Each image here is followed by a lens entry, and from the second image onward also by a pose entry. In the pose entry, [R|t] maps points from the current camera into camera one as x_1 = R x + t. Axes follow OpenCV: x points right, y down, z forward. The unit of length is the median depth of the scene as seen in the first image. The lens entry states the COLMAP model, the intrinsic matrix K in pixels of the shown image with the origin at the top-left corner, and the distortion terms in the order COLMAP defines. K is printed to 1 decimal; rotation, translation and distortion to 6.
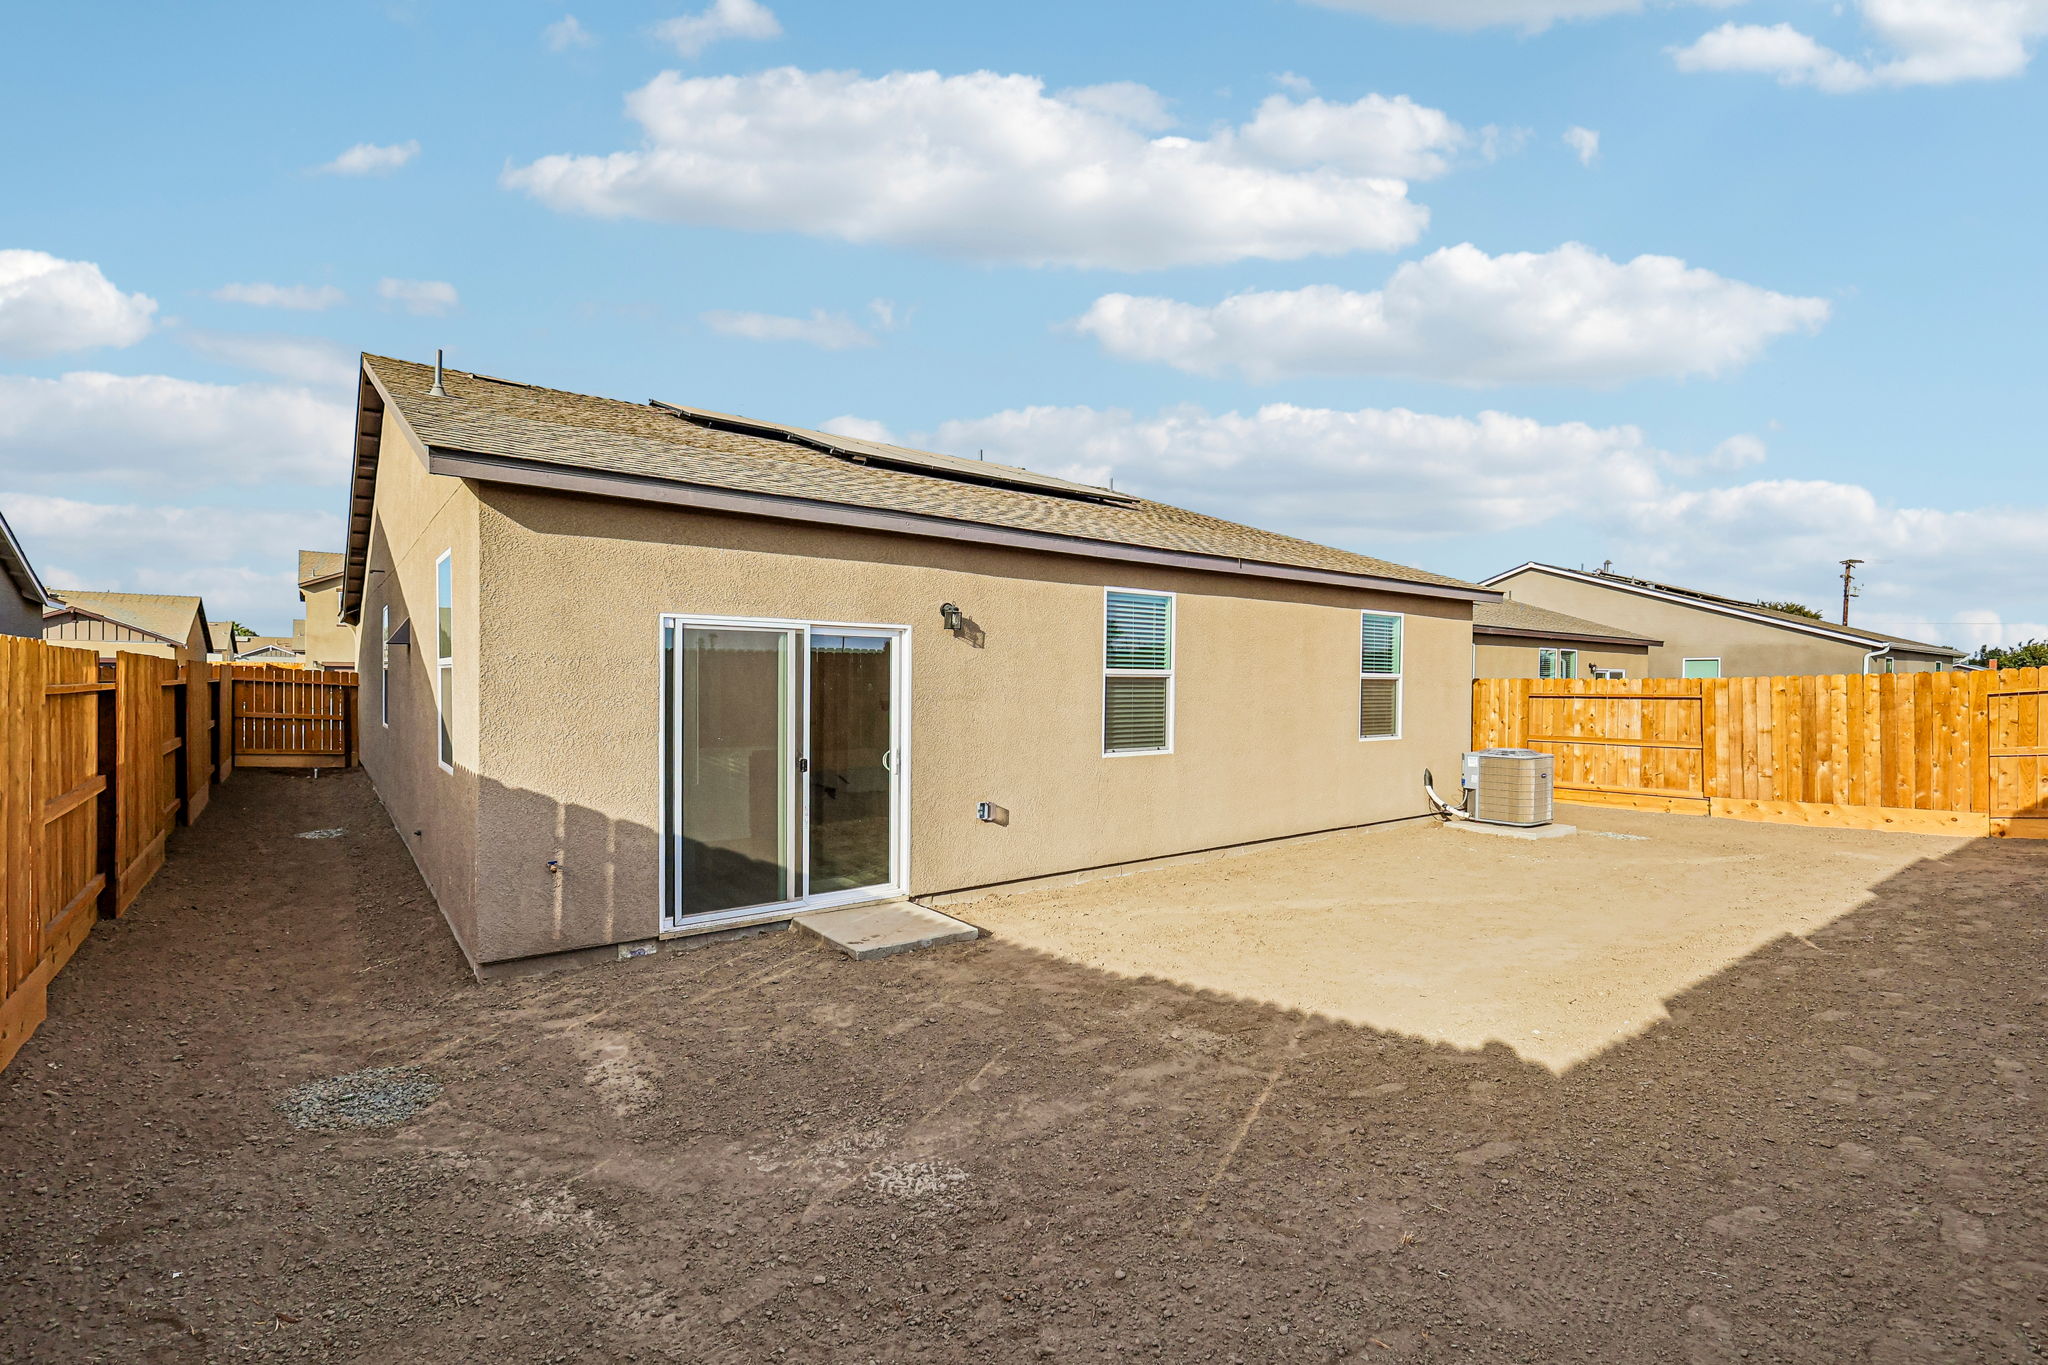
lens RADIAL K [[905.5, 0, 1014.1], [0, 905.5, 686.7], [0, 0, 1]] dist [0.000466, -0.000338]
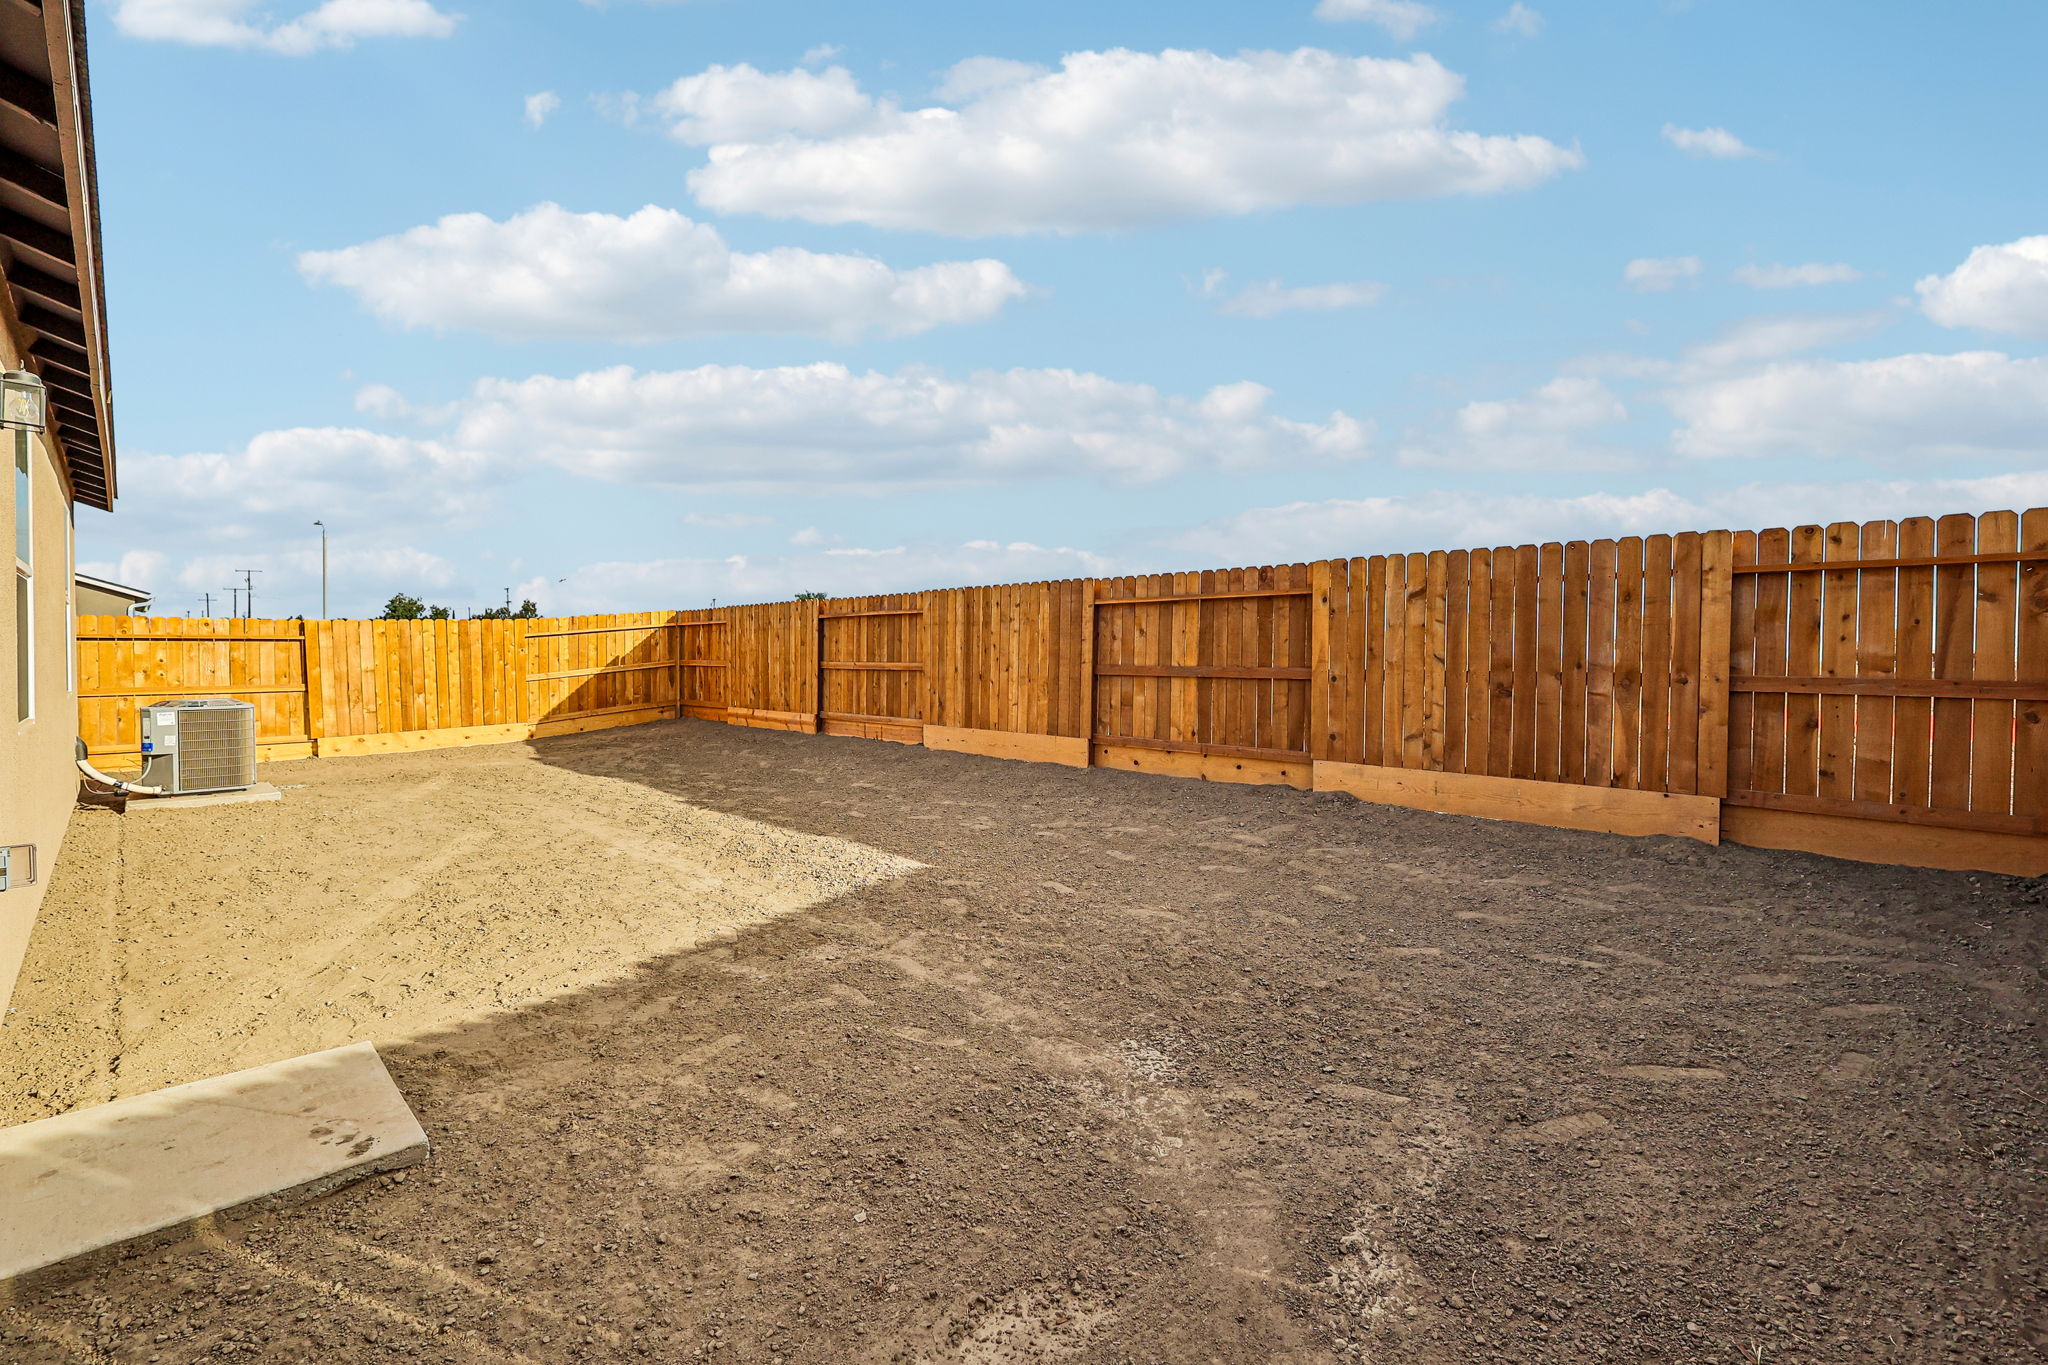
lens RADIAL K [[905.5, 0, 1003.5], [0, 905.5, 670.3], [0, 0, 1]] dist [0.000466, -0.000338]
pose [[-0.121232, -0.024857, 0.992313, -0.653464], [-0.000824, 0.999689, 0.024941, 0.043255], [-0.992624, 0.002206, -0.121215, 0.761946]]
